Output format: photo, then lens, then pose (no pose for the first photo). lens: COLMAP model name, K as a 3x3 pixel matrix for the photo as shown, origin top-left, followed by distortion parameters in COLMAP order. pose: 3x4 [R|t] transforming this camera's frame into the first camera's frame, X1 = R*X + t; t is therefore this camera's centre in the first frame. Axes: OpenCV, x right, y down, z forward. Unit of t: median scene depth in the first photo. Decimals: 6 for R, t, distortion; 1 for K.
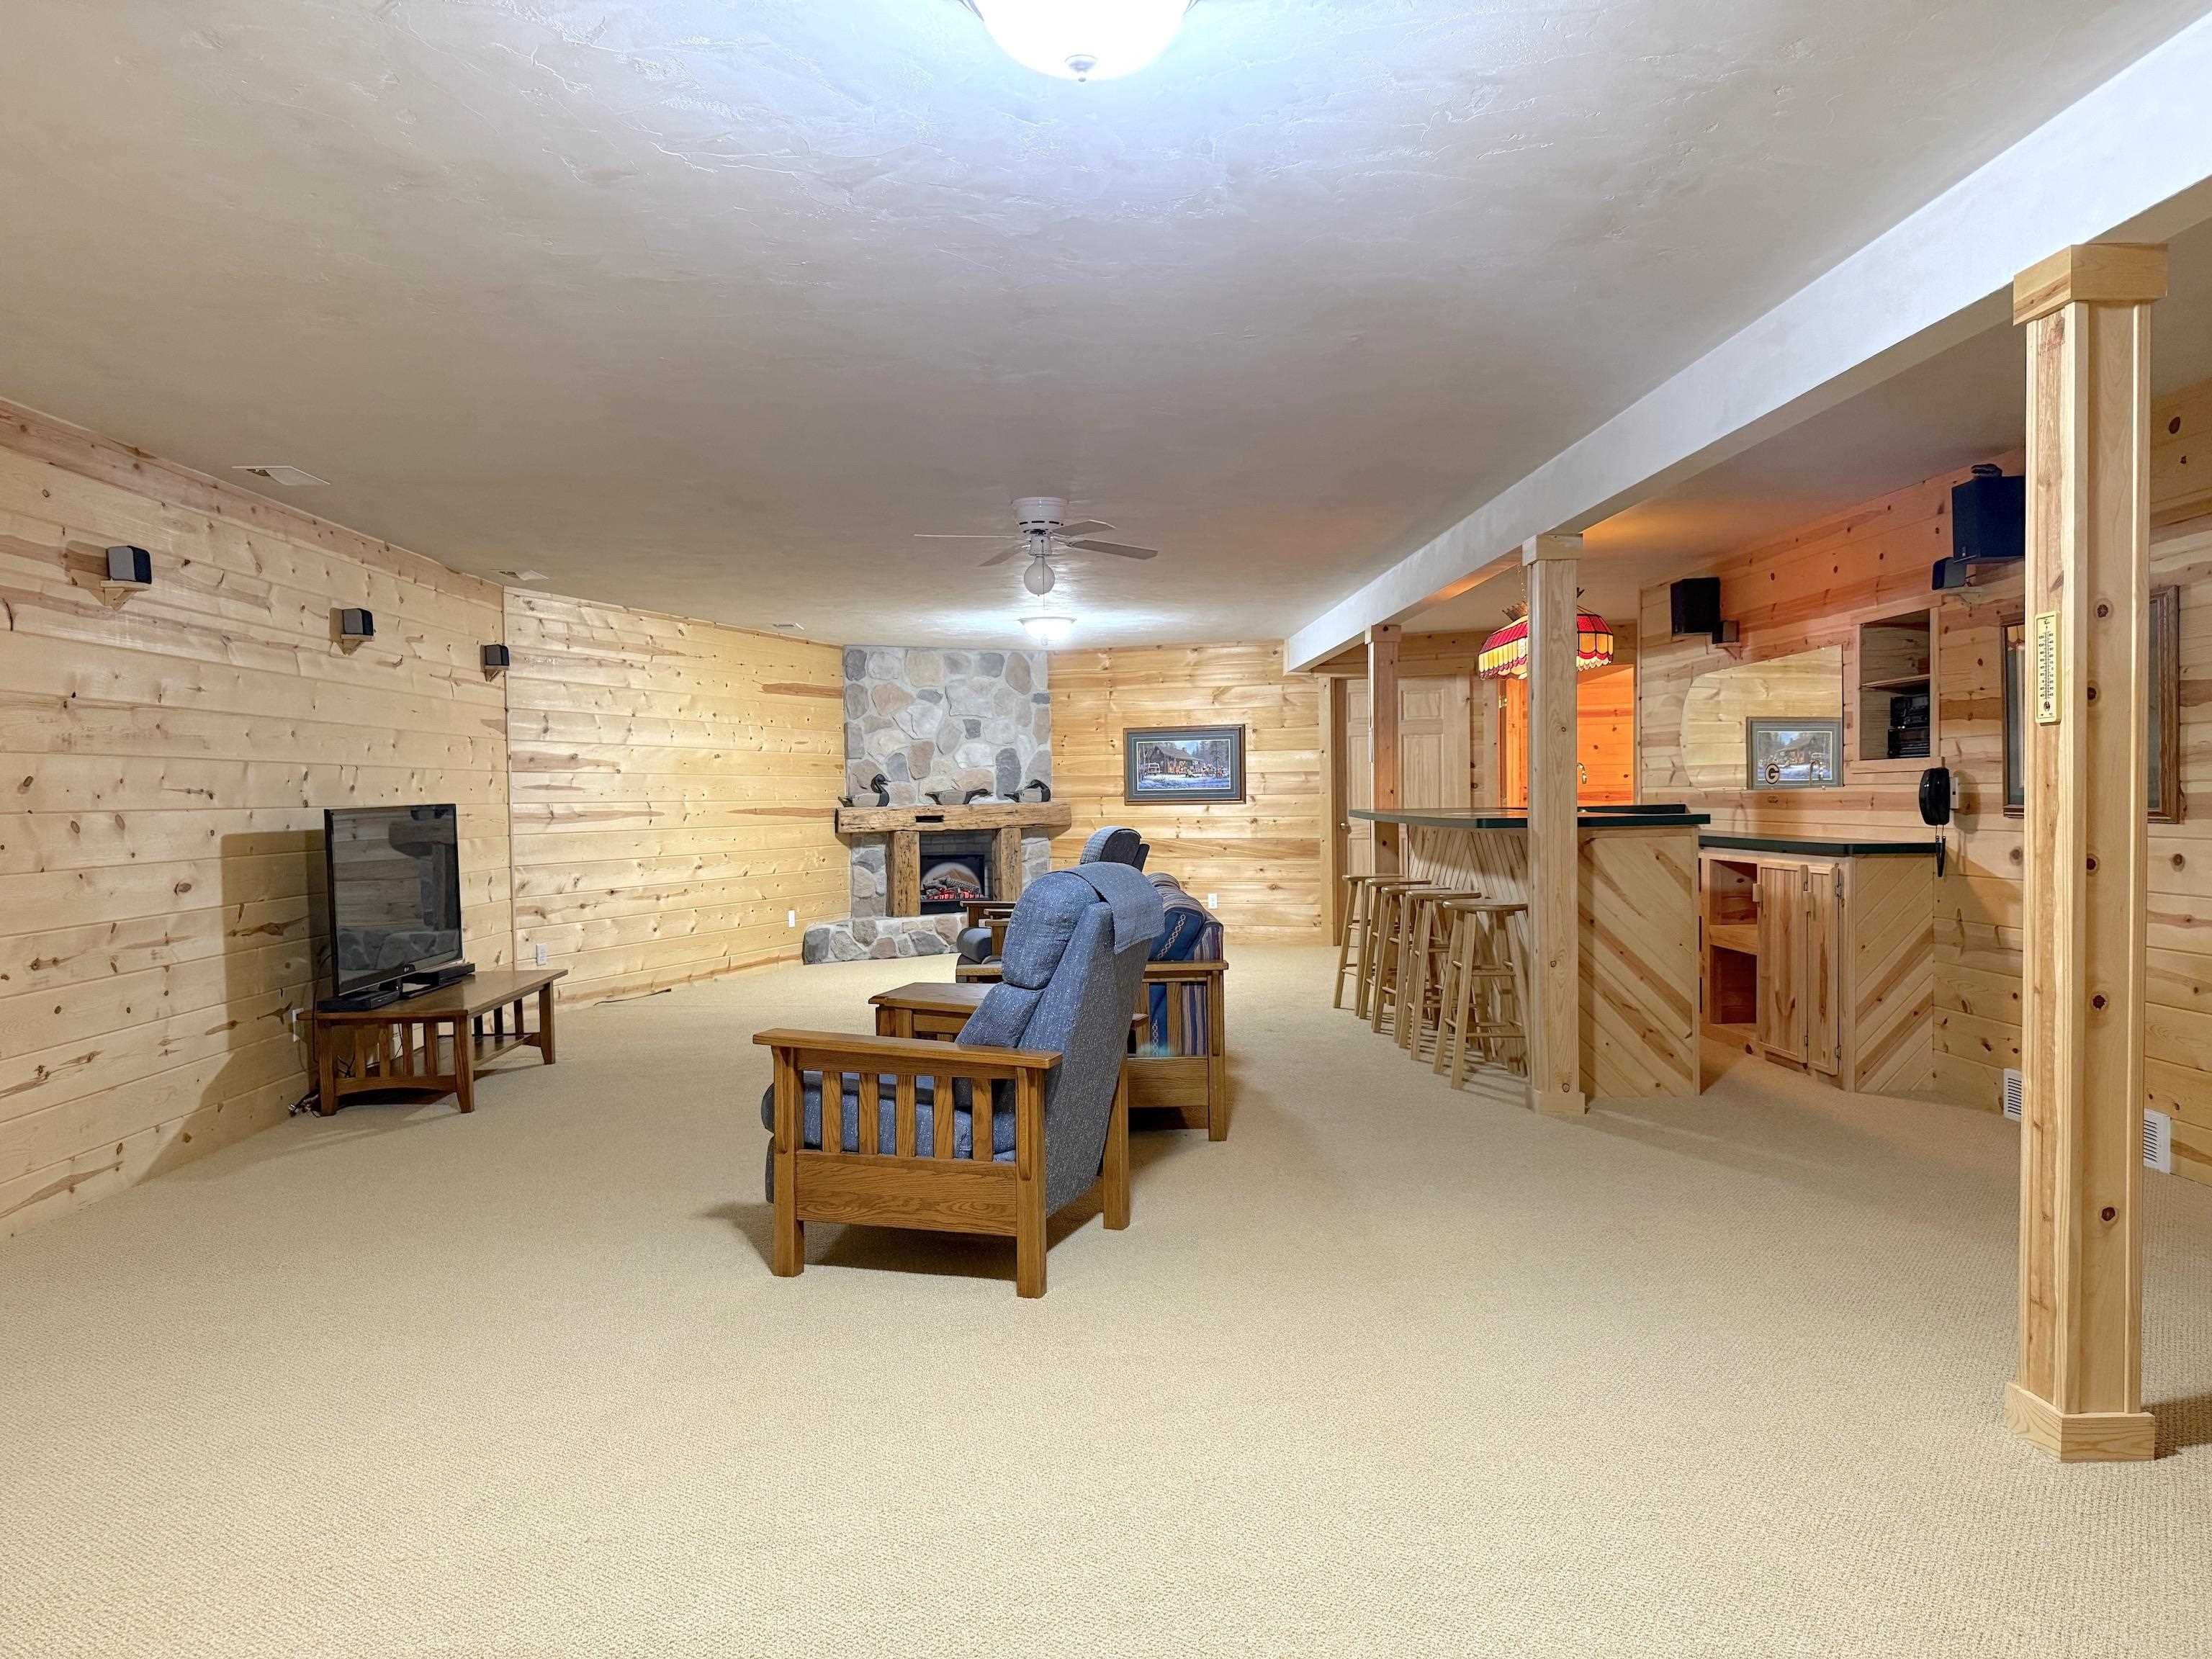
lens RADIAL K [[1535.4, 0, 1110.6], [0, 1535.4, 845.6], [0, 0, 1]] dist [0.129043, -0.179539]
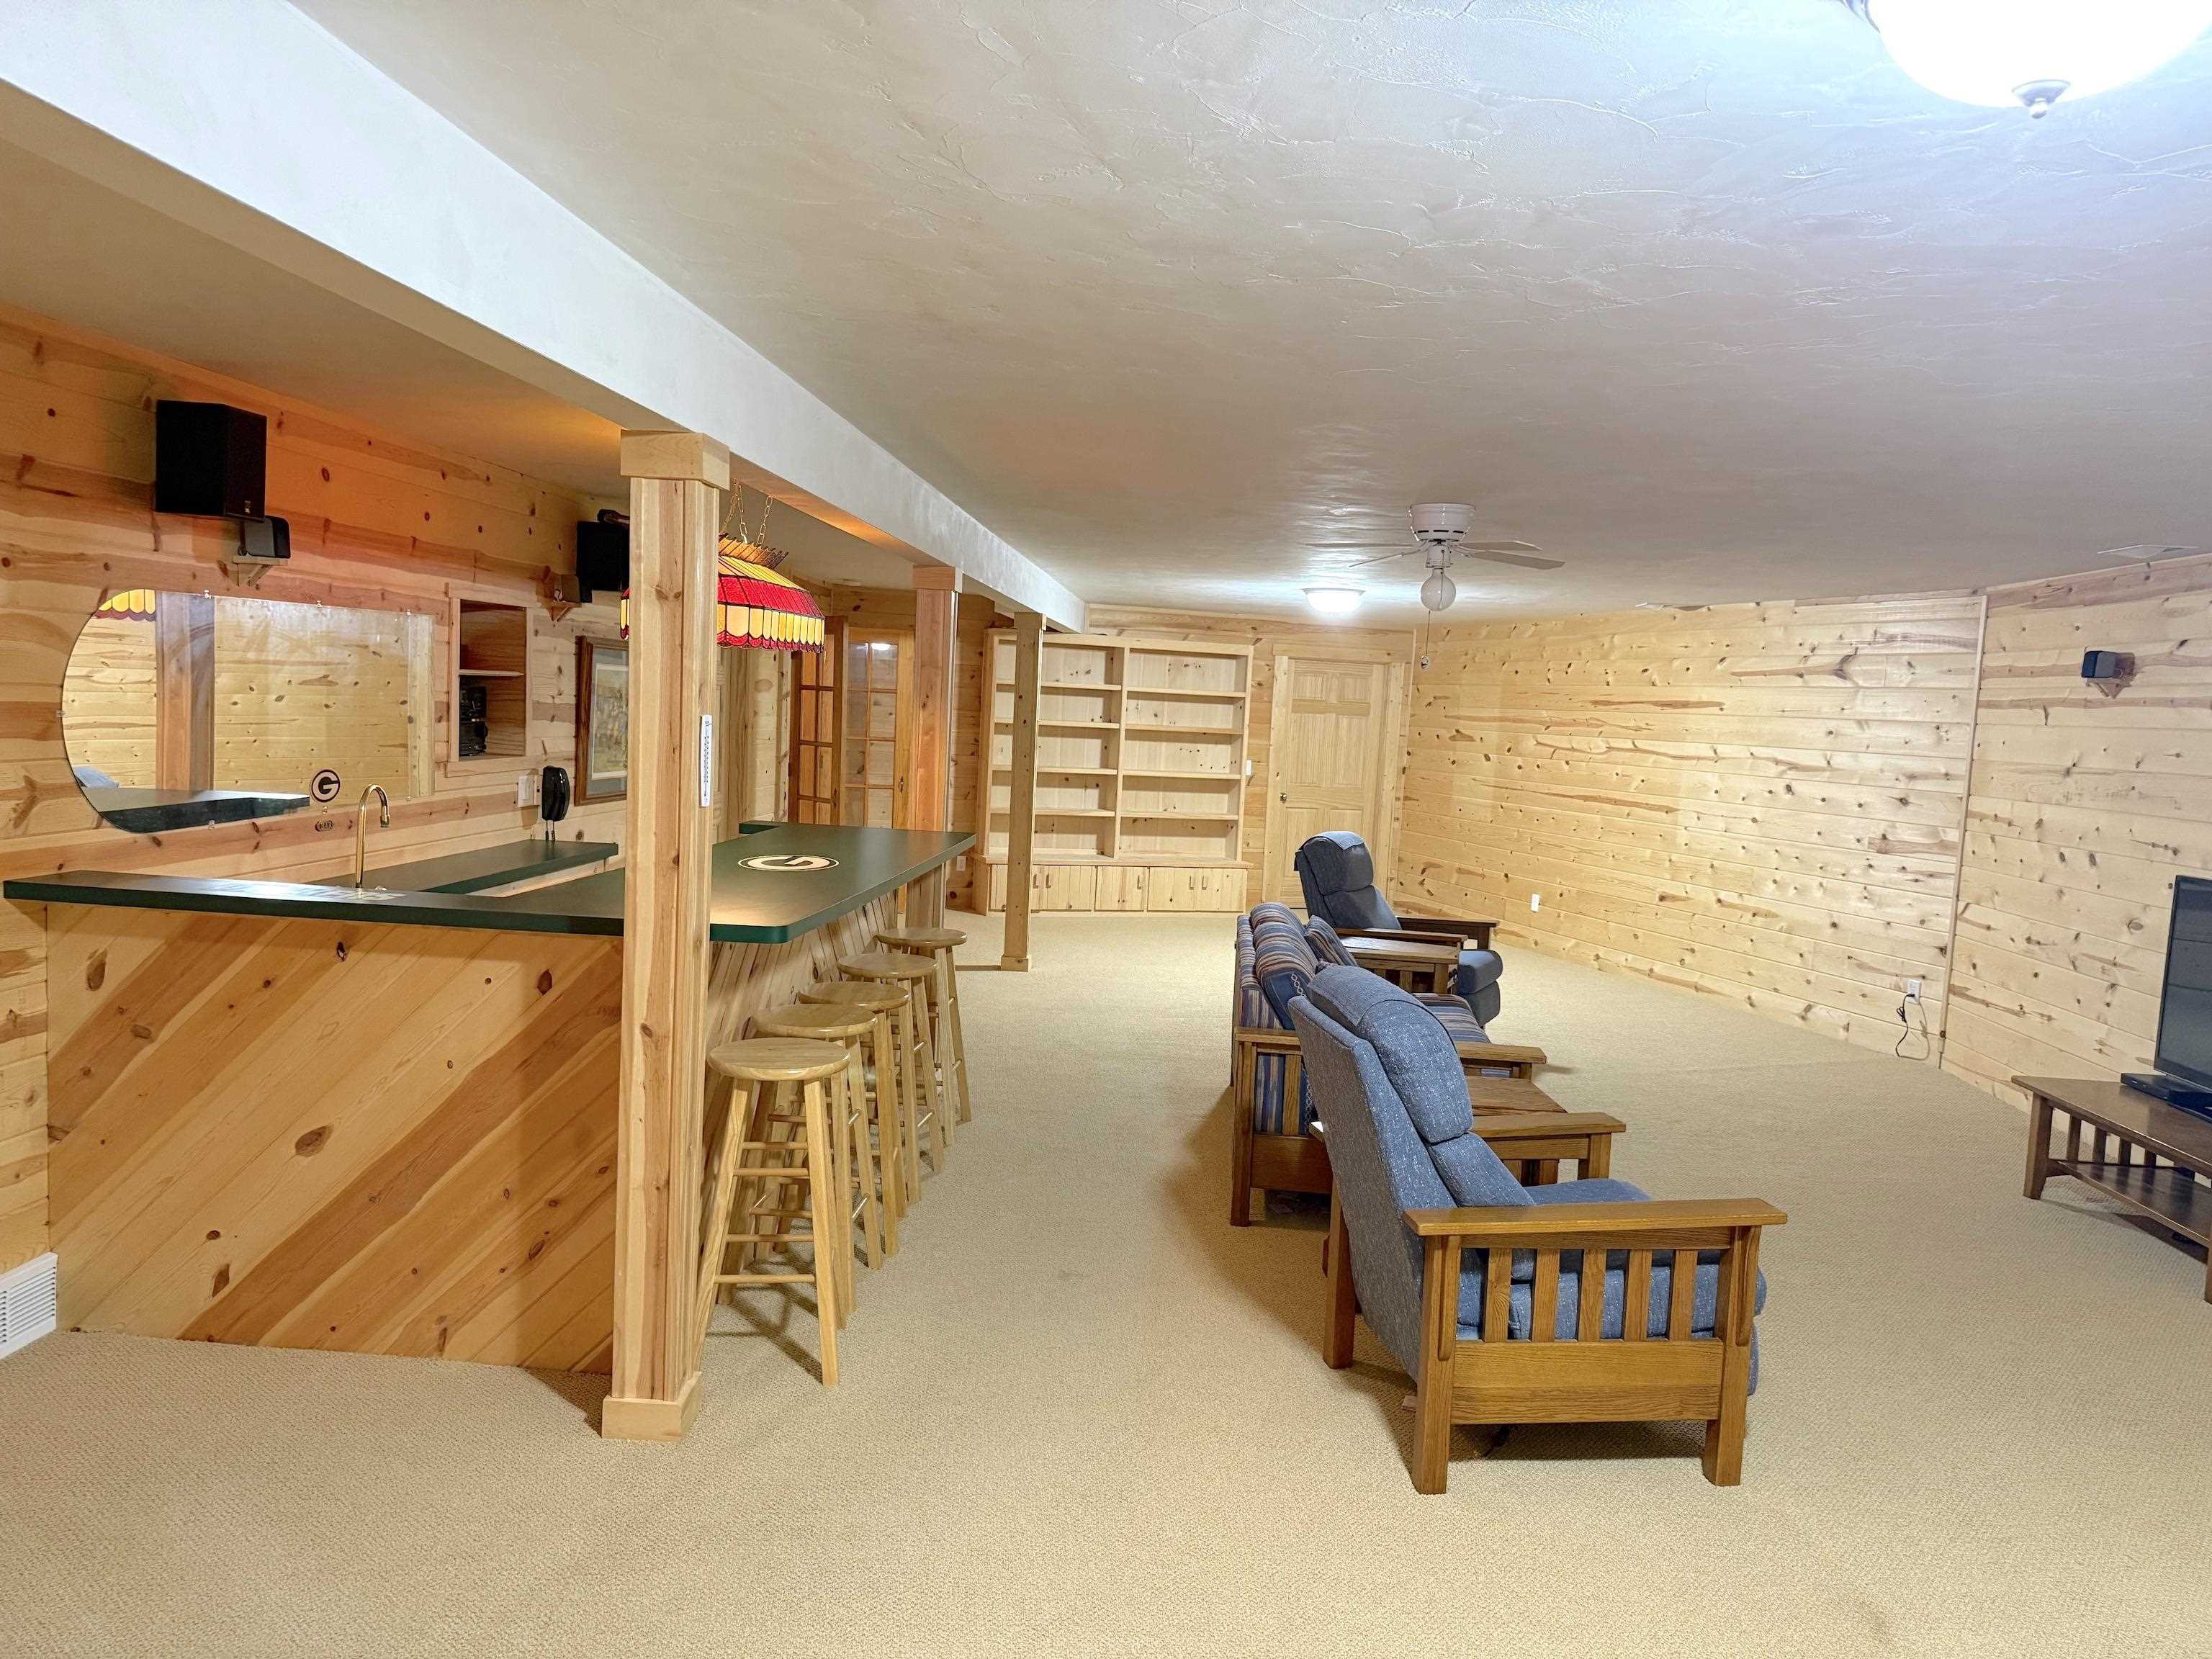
lens RADIAL K [[1535.4, 0, 1110.6], [0, 1535.4, 845.6], [0, 0, 1]] dist [0.129043, -0.179539]
pose [[-0.992372, -0.044378, 0.115015, 0.033904], [-0.030234, 0.992079, 0.121926, -0.145606], [-0.119515, 0.117519, -0.985853, 2.144971]]
